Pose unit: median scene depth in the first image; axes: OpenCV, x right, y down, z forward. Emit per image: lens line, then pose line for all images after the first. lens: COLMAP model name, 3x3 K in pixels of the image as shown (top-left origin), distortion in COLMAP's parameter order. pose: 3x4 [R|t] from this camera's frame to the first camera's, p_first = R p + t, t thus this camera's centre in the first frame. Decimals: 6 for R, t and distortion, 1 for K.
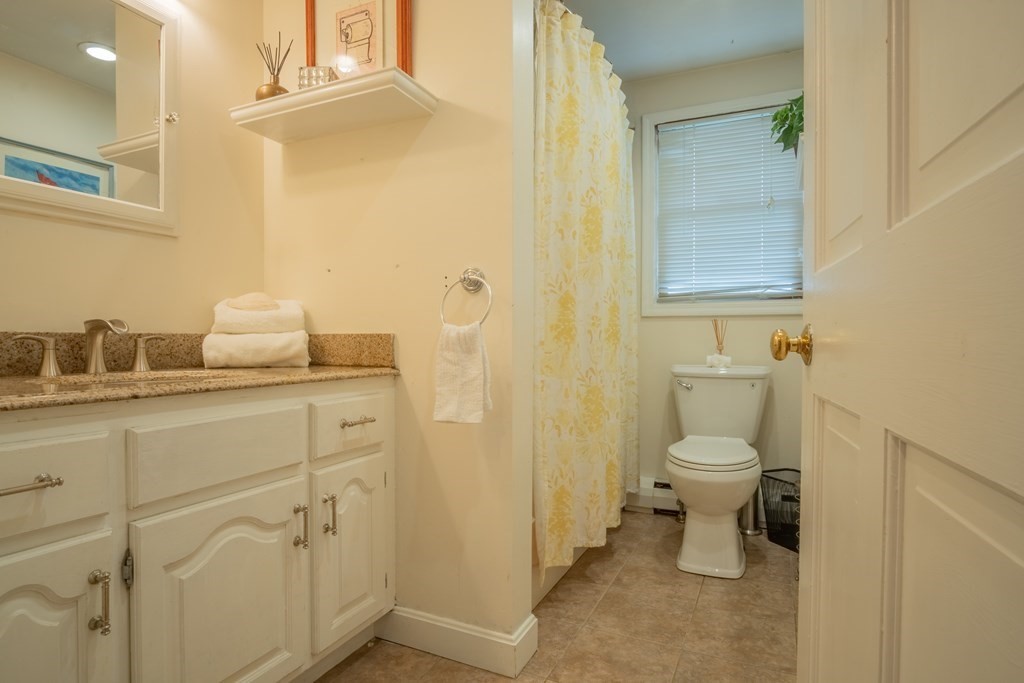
lens RADIAL K [[562.7, 0, 506.3], [0, 562.7, 340.3], [0, 0, 1]] dist [-0.023887, -0.000118]
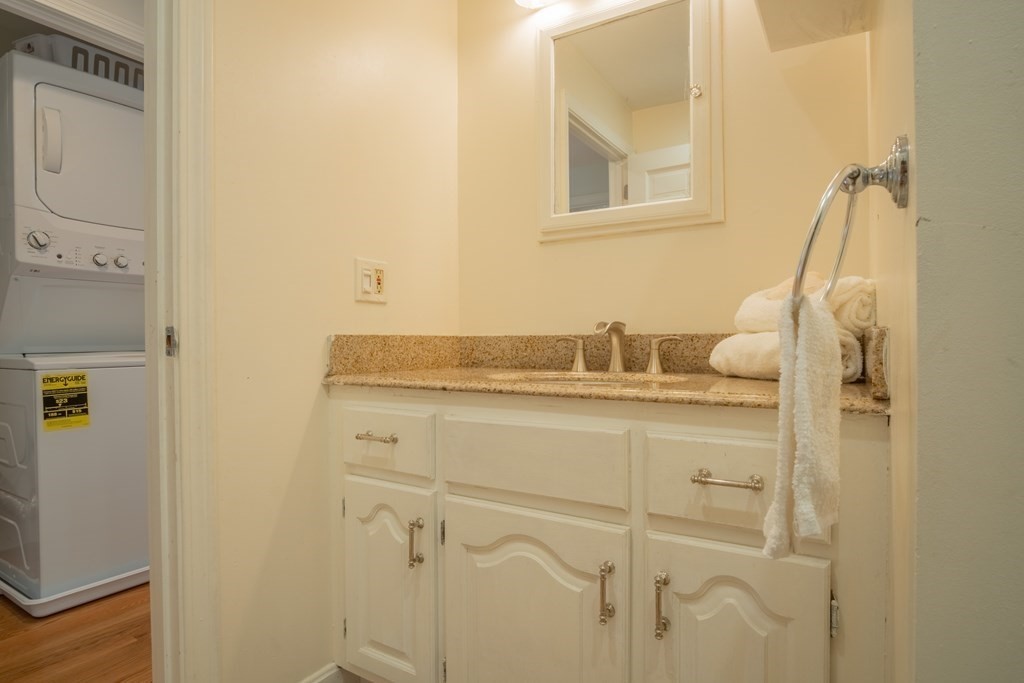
lens RADIAL K [[562.7, 0, 509.5], [0, 562.7, 340.4], [0, 0, 1]] dist [-0.023887, -0.000118]
pose [[-0.114150, -0.003184, -0.993458, 0.367151], [-0.000430, 0.999995, -0.003156, 0.001251], [0.993463, 0.000067, -0.114150, 0.913083]]
